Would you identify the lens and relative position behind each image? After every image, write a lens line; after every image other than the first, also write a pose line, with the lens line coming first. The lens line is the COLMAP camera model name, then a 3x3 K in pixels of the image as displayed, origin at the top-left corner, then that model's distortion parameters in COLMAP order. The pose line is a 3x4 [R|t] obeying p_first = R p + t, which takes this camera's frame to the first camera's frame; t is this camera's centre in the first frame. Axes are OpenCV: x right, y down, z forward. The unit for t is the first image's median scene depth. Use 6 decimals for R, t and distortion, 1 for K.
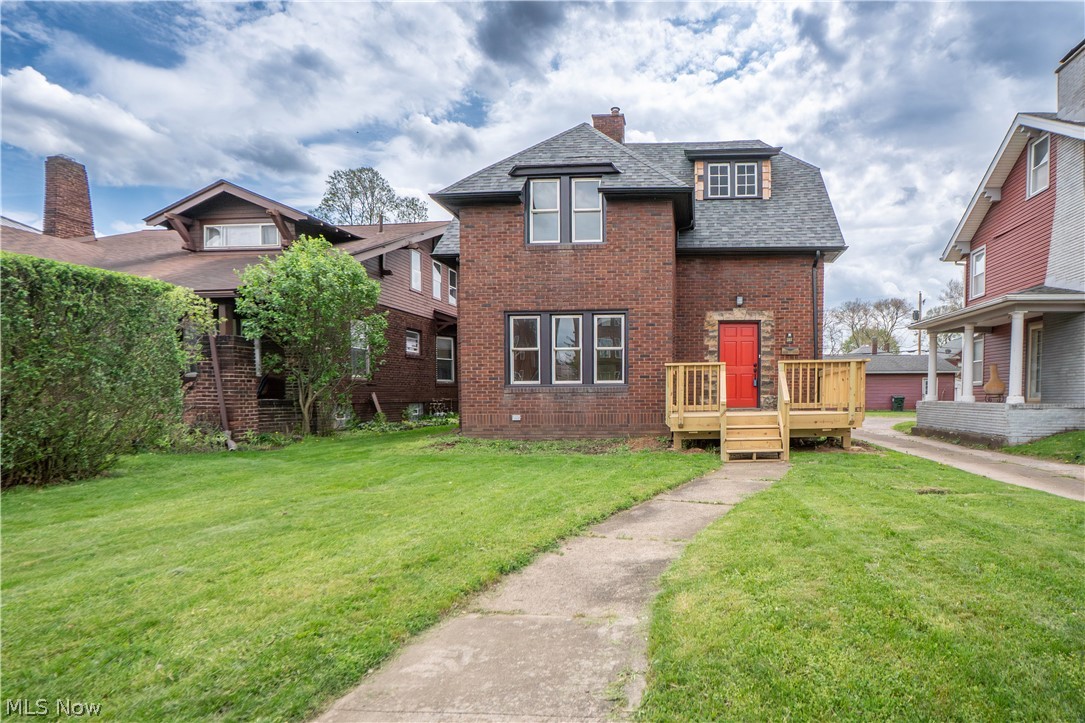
lens RADIAL K [[587.1, 0, 609.1], [0, 587.1, 386.8], [0, 0, 1]] dist [-0.042312, 0.006779]
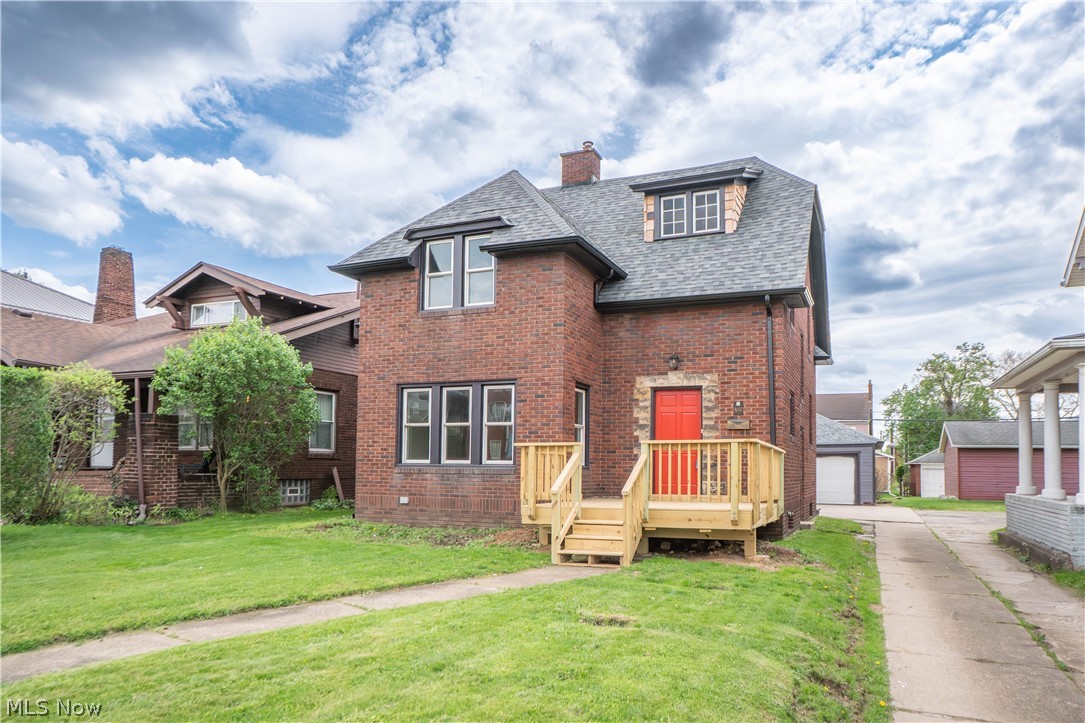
lens RADIAL K [[706.7, 0, 564.6], [0, 706.7, 389.3], [0, 0, 1]] dist [-0.009302, 0.010793]
pose [[0.939270, -0.021406, -0.342511, 0.410340], [-0.011466, 0.995538, -0.093660, -0.017317], [0.342987, 0.091900, 0.934834, 0.042130]]
